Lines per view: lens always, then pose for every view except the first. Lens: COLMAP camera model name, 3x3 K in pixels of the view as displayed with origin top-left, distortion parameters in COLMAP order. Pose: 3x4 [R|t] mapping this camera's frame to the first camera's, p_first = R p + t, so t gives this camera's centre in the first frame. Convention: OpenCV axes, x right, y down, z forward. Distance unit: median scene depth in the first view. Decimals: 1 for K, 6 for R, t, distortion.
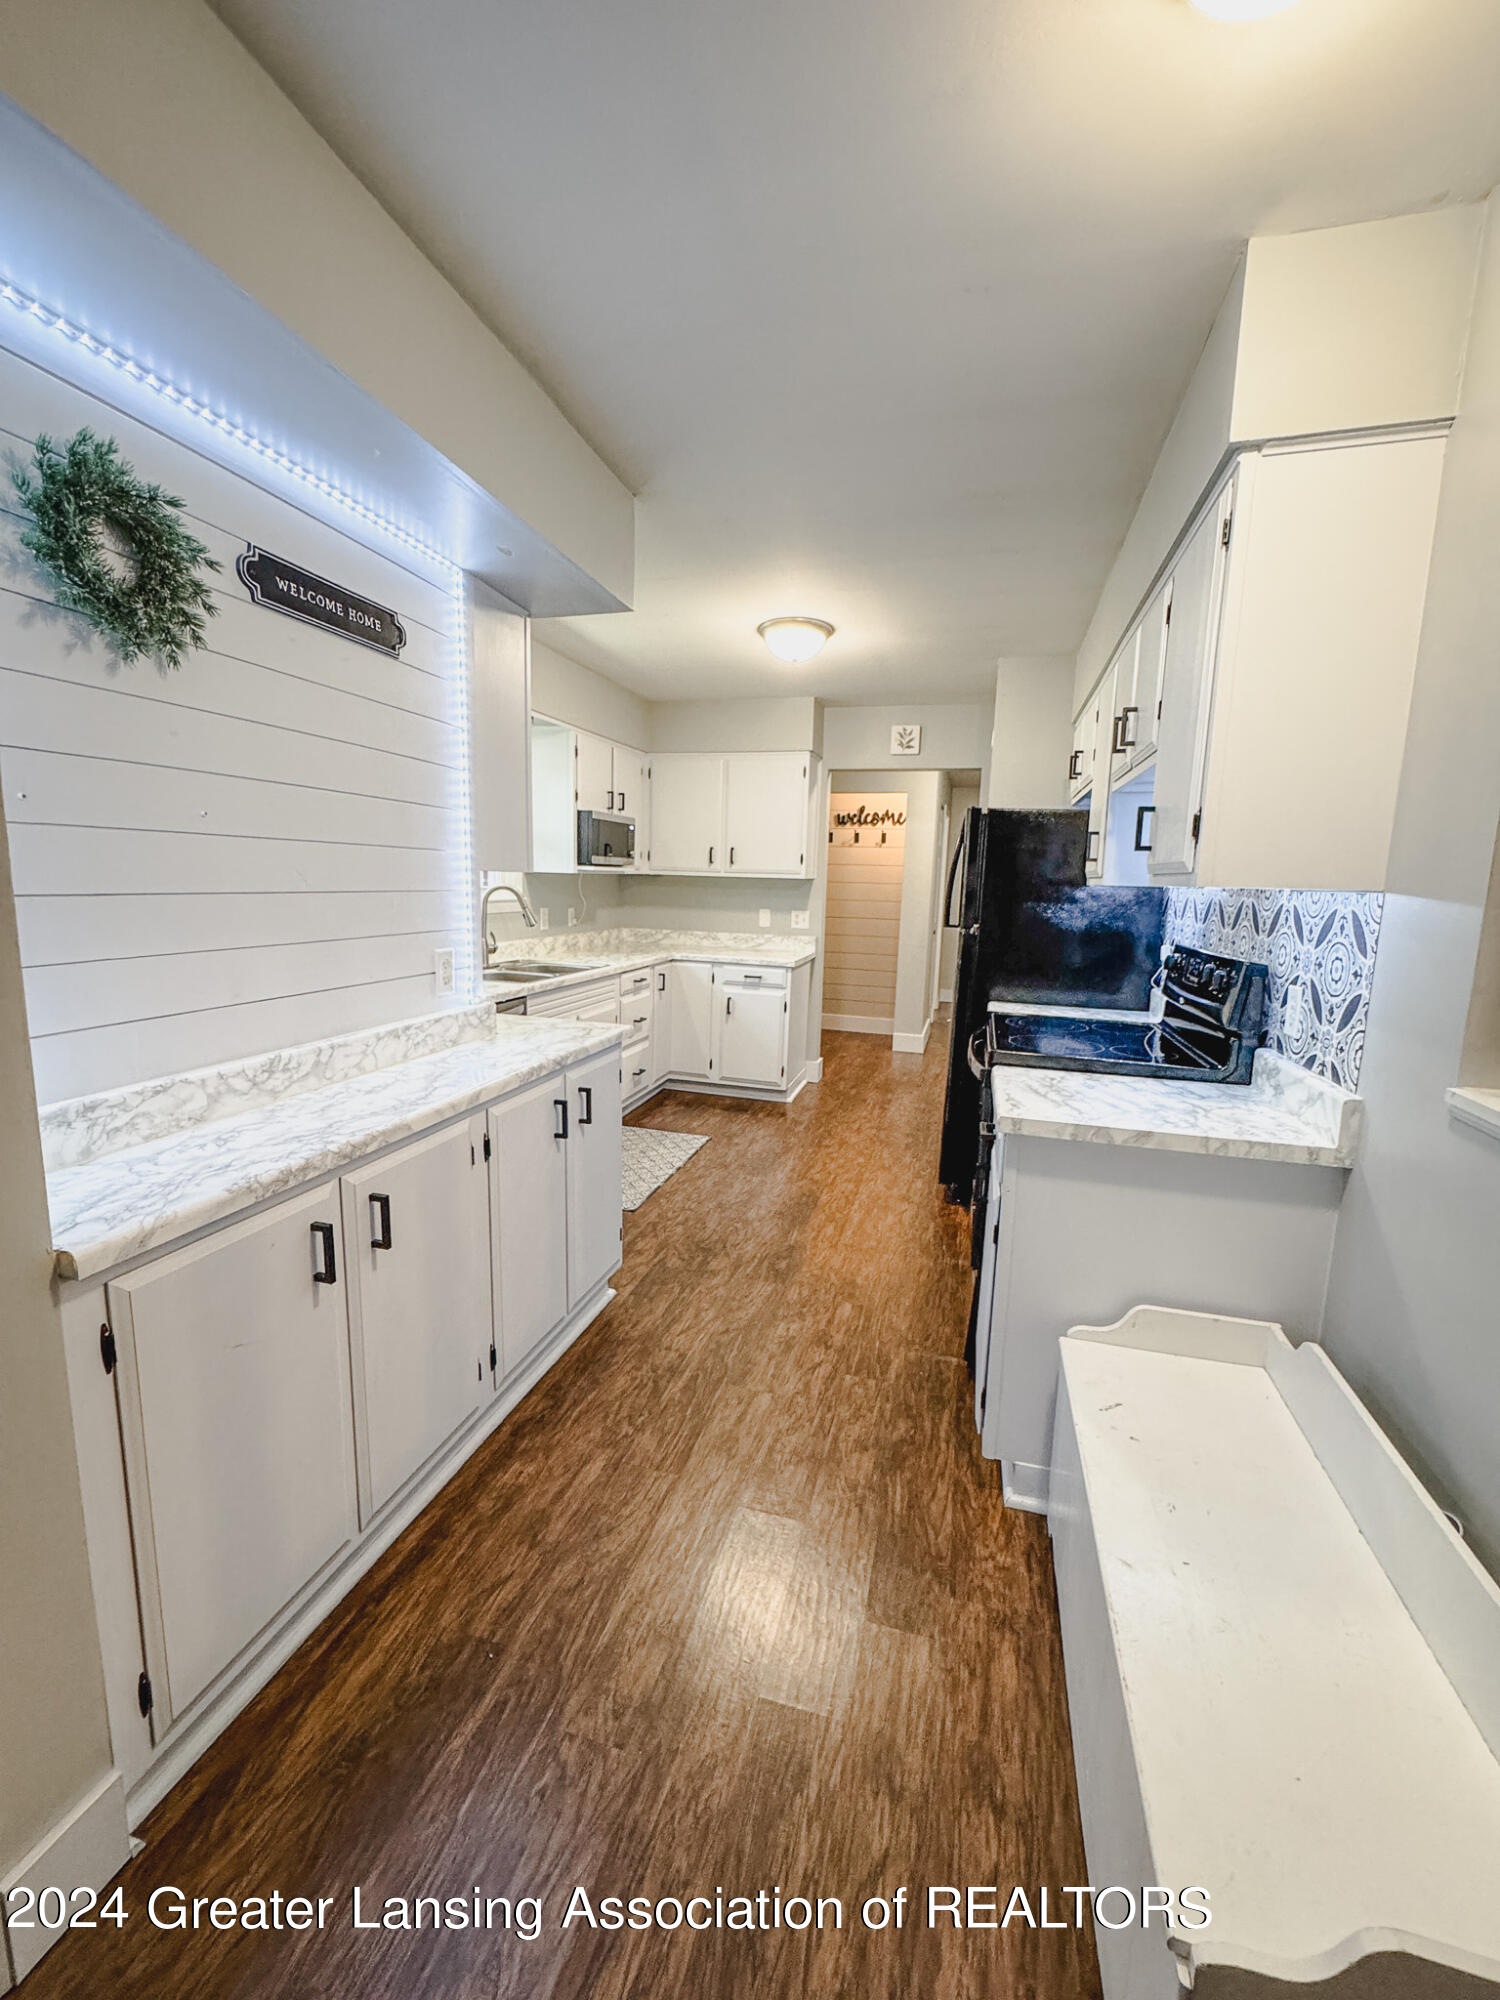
lens RADIAL K [[797.0, 0, 748.2], [0, 797.0, 1001.5], [0, 0, 1]] dist [0.000799, -0.000023]
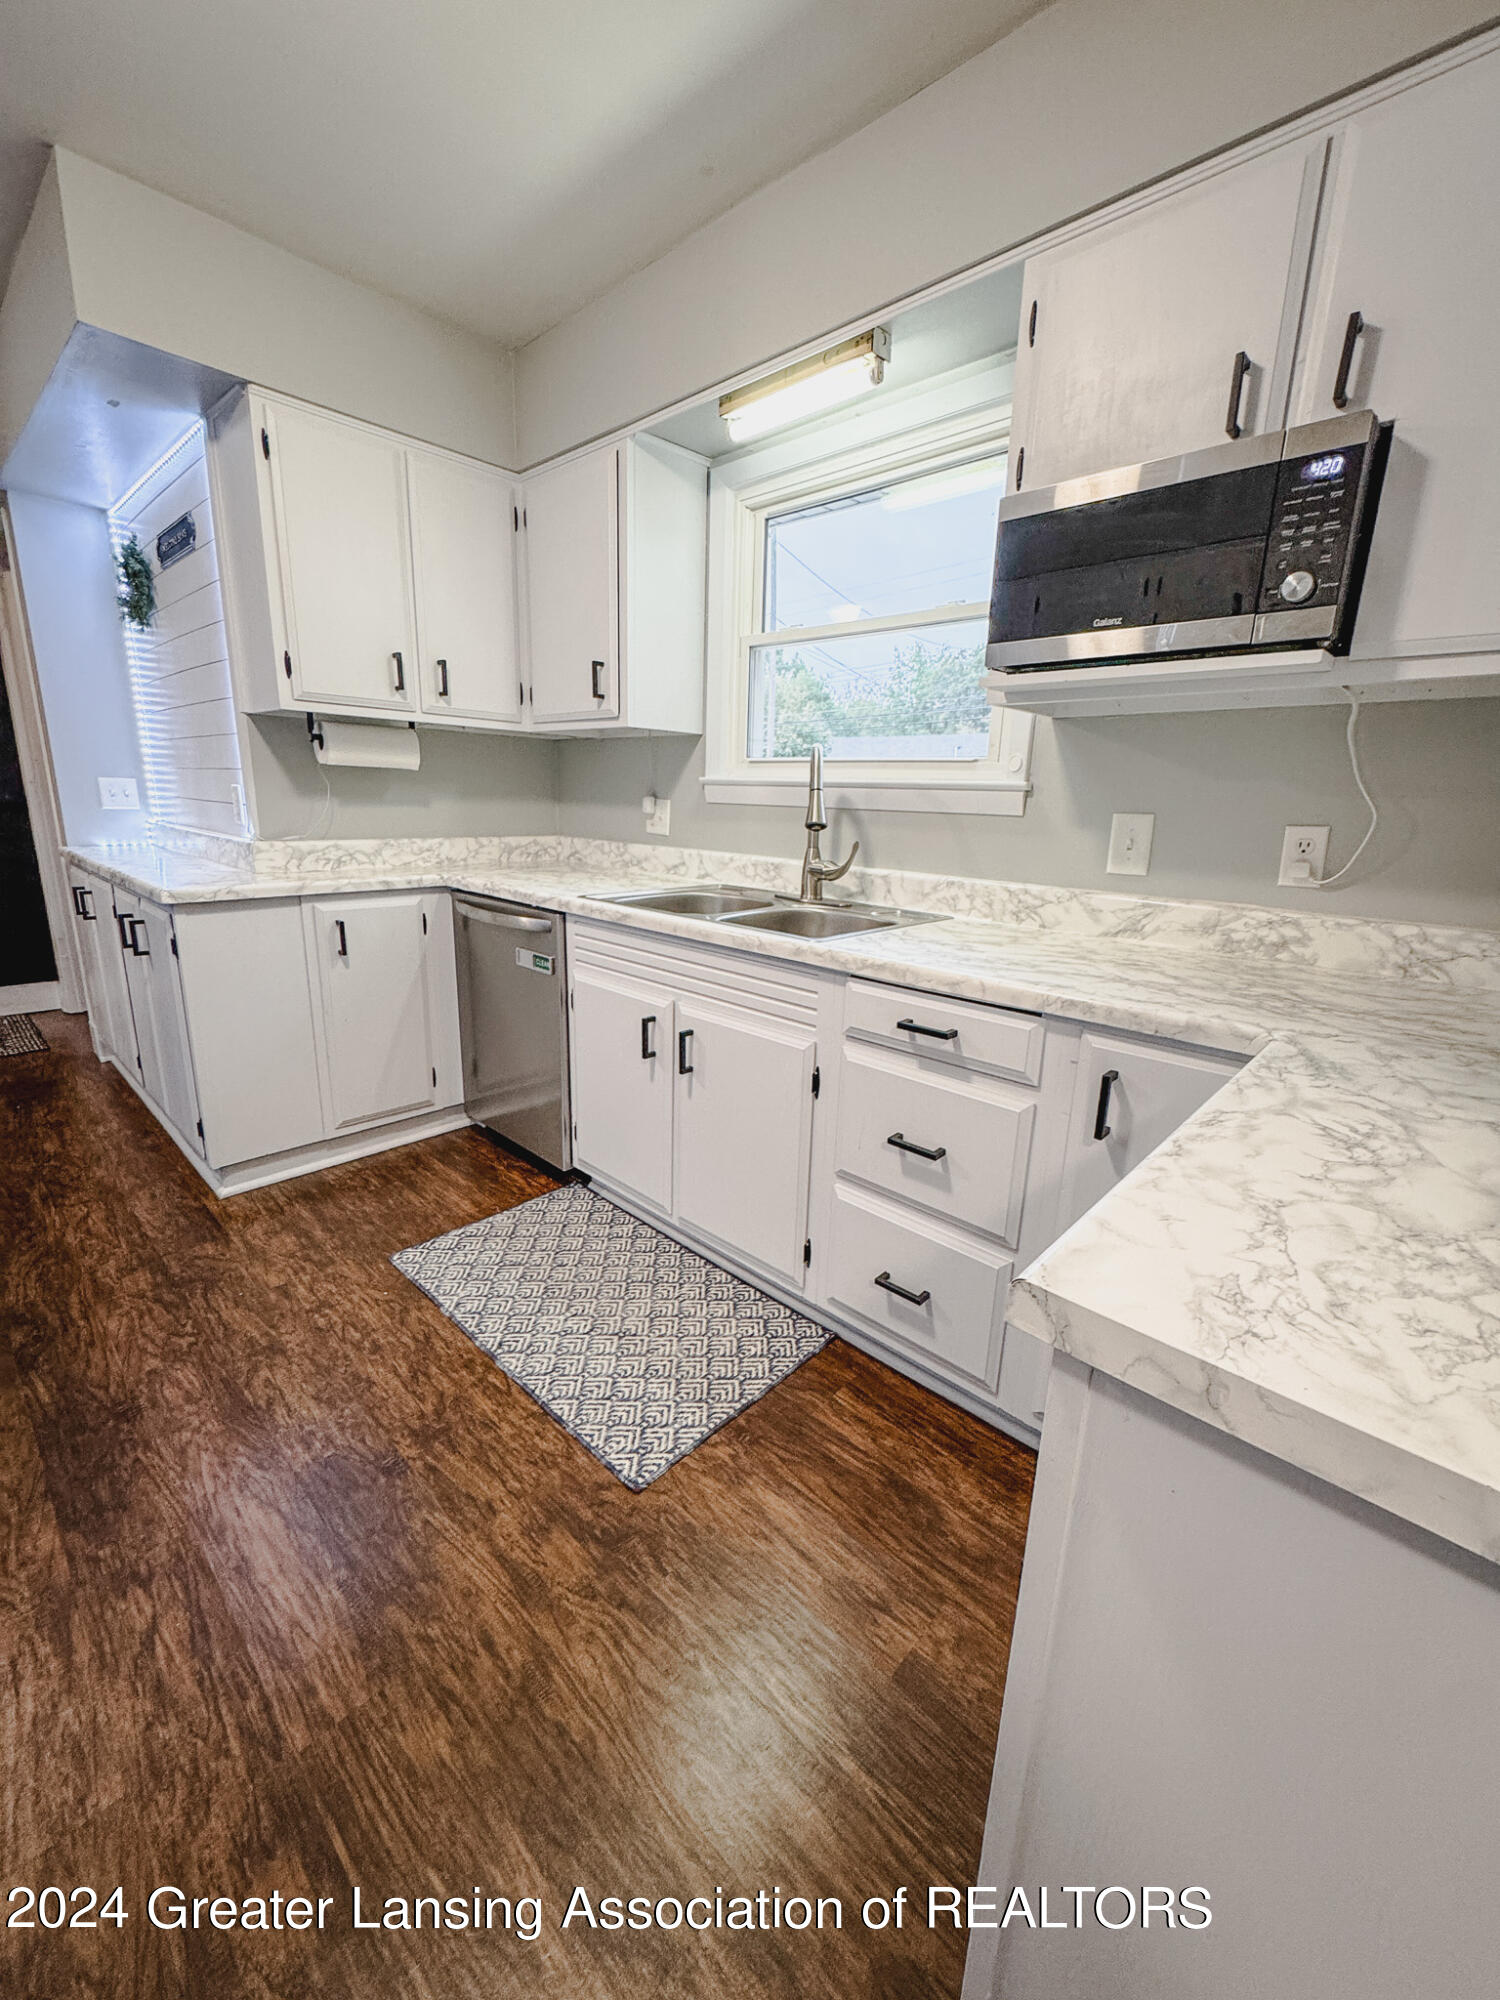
lens RADIAL K [[797.0, 0, 748.1], [0, 797.0, 997.6], [0, 0, 1]] dist [0.000799, -0.000023]
pose [[-0.462076, 0.176725, -0.869053, 0.193386], [-0.174241, 0.942752, 0.284356, -0.130866], [0.869555, 0.282819, -0.404831, 1.190323]]
